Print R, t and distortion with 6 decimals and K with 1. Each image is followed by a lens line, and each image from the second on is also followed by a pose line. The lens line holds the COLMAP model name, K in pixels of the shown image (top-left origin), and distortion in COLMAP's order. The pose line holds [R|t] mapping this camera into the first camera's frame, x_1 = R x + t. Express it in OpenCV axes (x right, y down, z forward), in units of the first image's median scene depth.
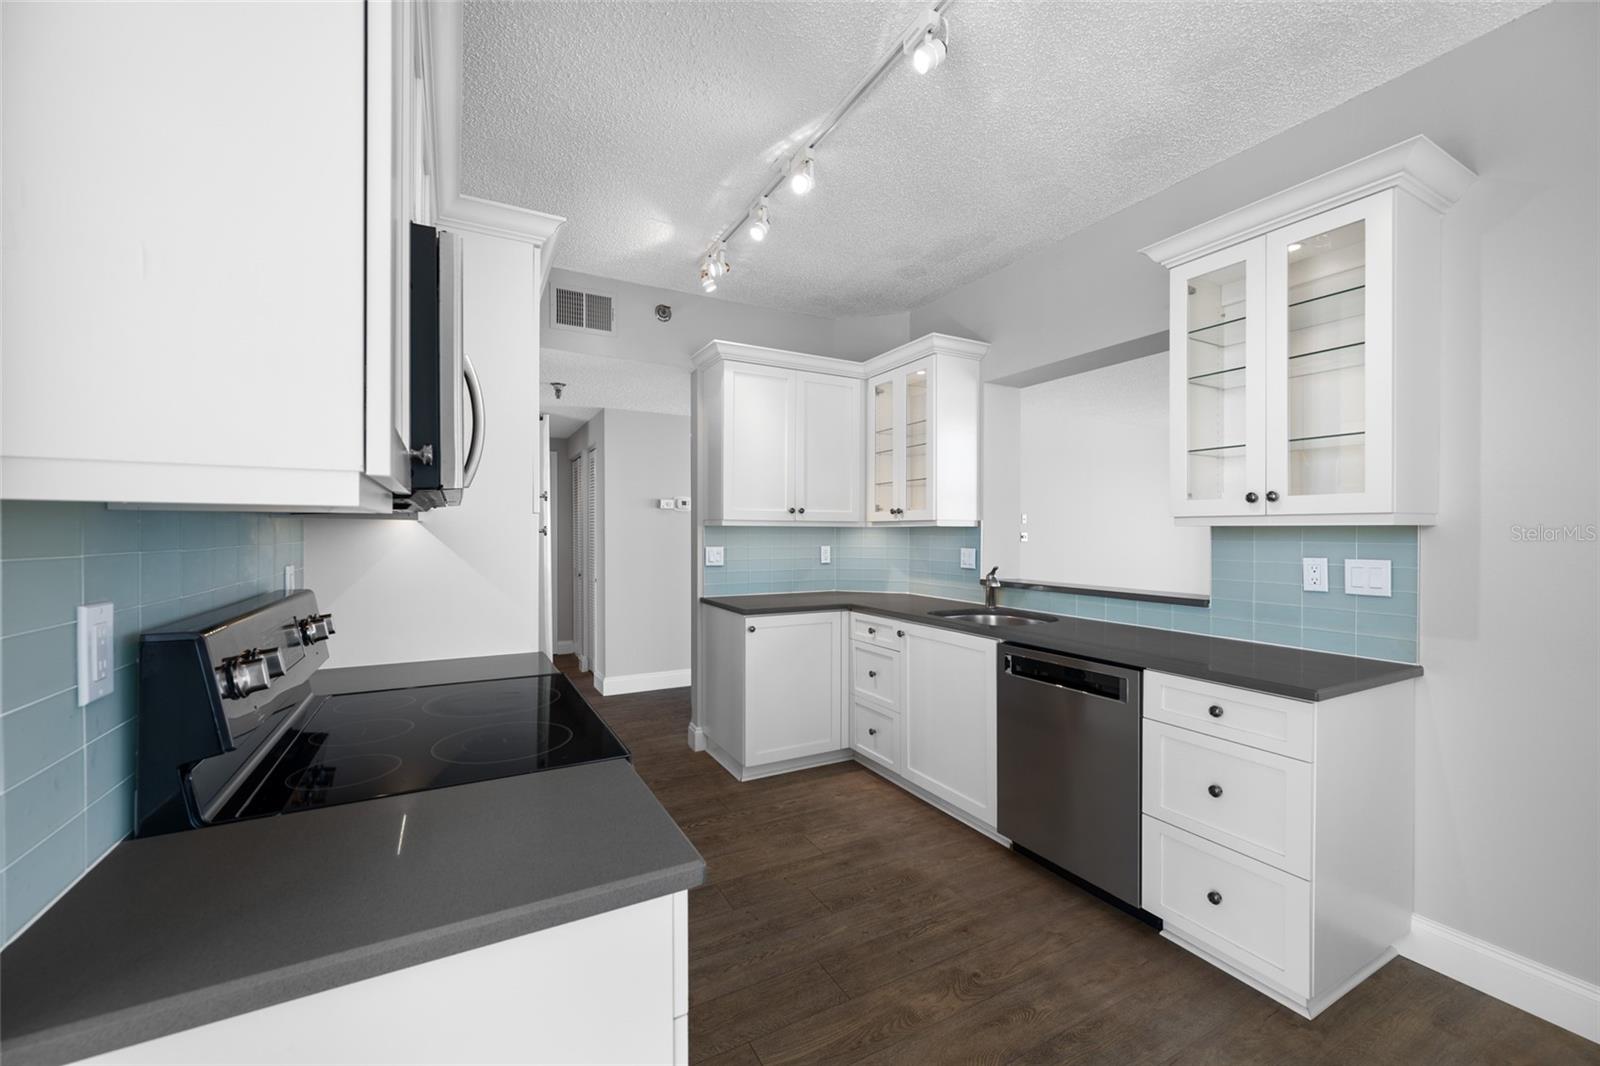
lens RADIAL K [[667.7, 0, 780.9], [0, 667.7, 526.0], [0, 0, 1]] dist [-0.001139, 0.000078]
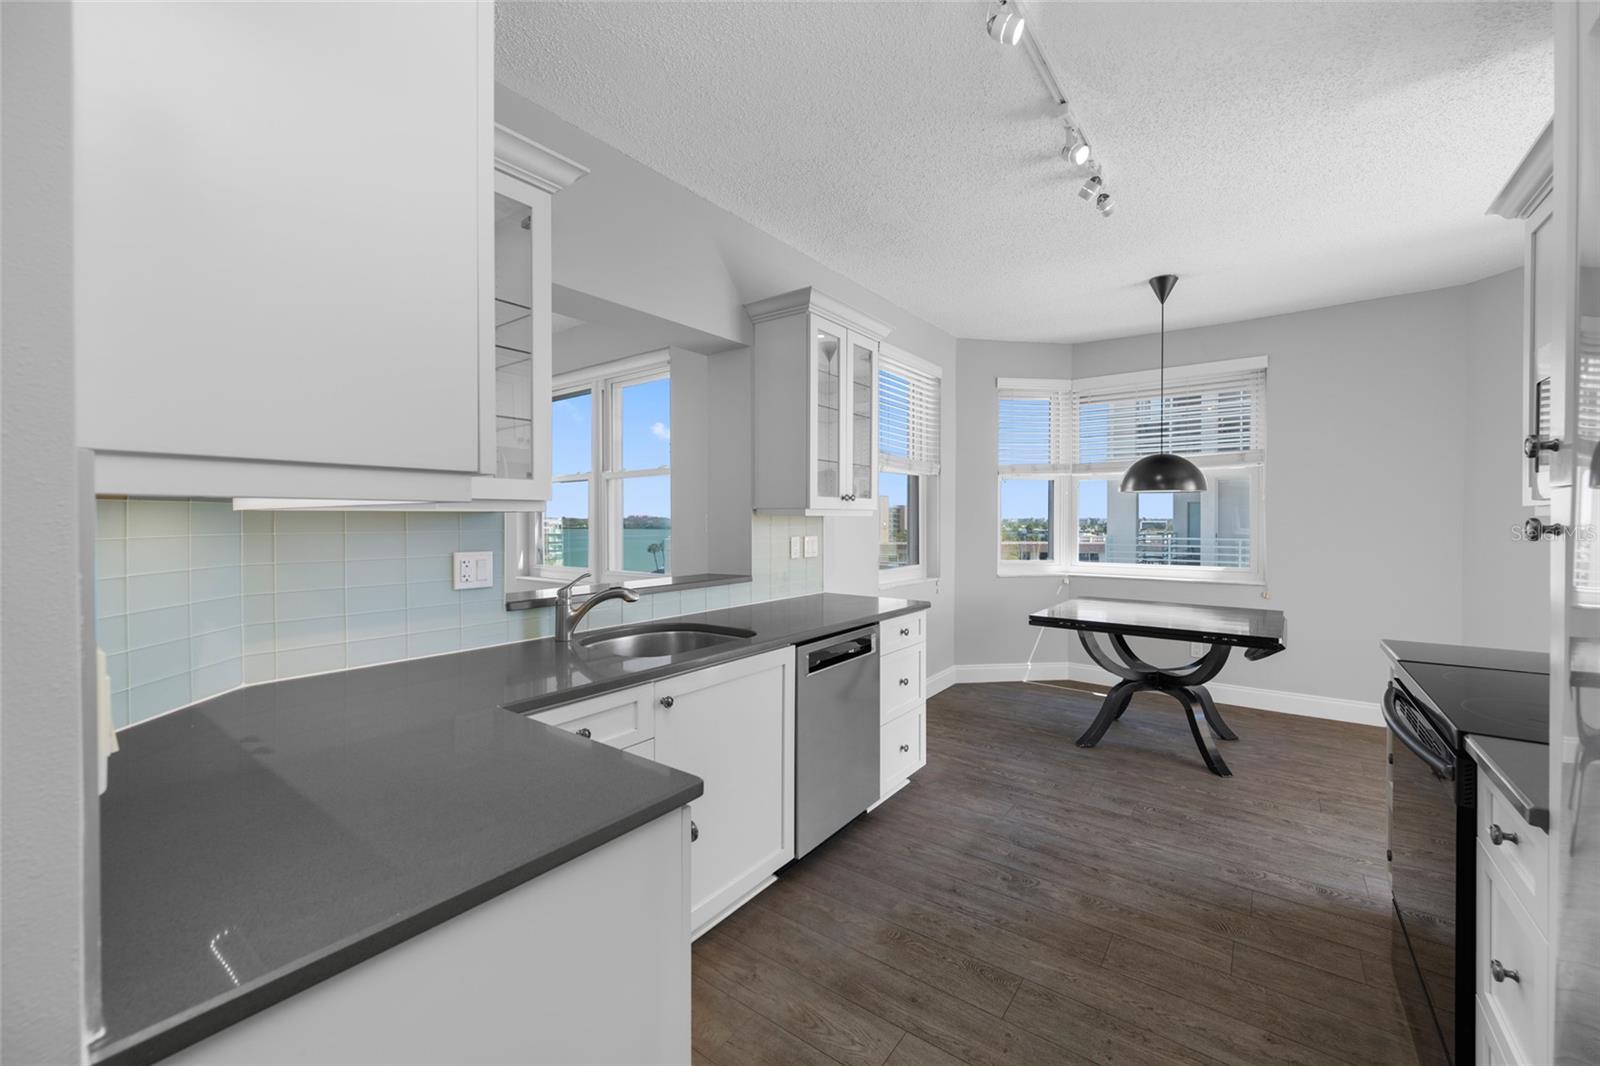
lens RADIAL K [[631.9, 0, 800.0], [0, 631.9, 533.0], [0, 0, 1]] dist [-0.000342, 0.000135]
pose [[-0.453971, -0.020297, 0.890785, -0.410591], [-0.004546, 0.999780, 0.020463, -0.000282], [-0.891005, 0.005240, -0.453964, 1.333075]]
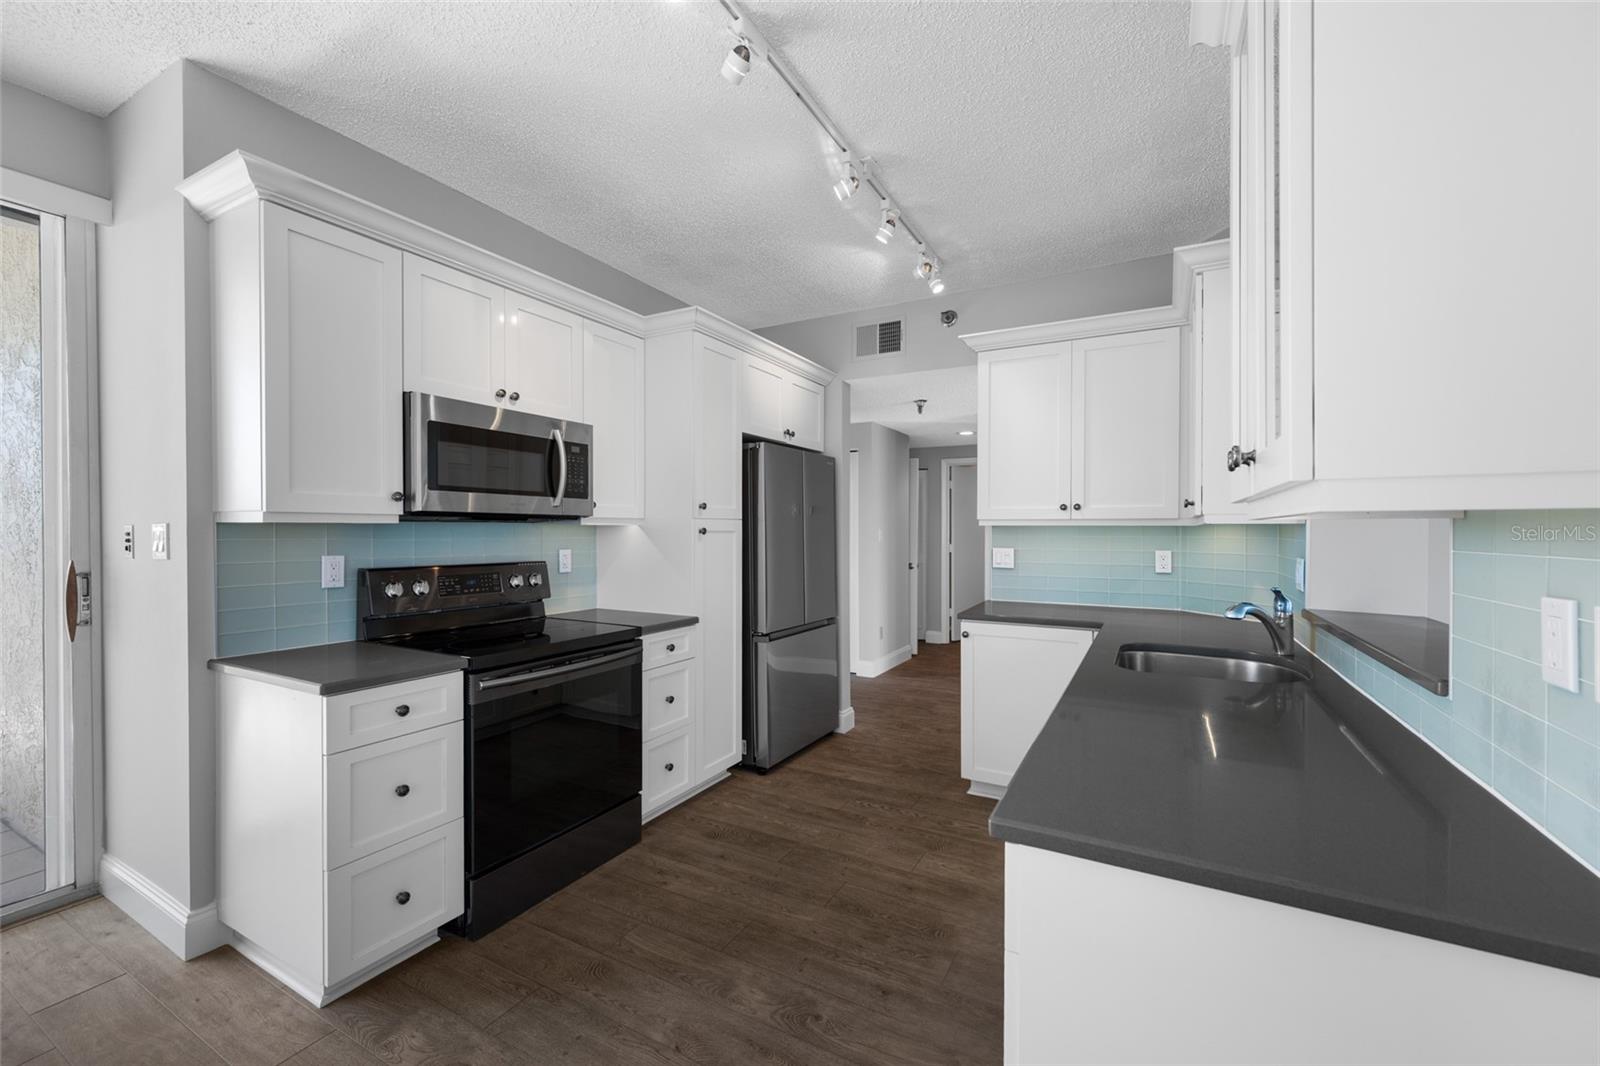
lens RADIAL K [[632.9, 0, 758.3], [0, 632.9, 532.2], [0, 0, 1]] dist [-0.000860, 0.000048]
pose [[0.518758, -0.001484, -0.854920, 0.702103], [0.006709, 0.999975, 0.002335, 0.006073], [0.854895, -0.006947, 0.518755, 0.346232]]
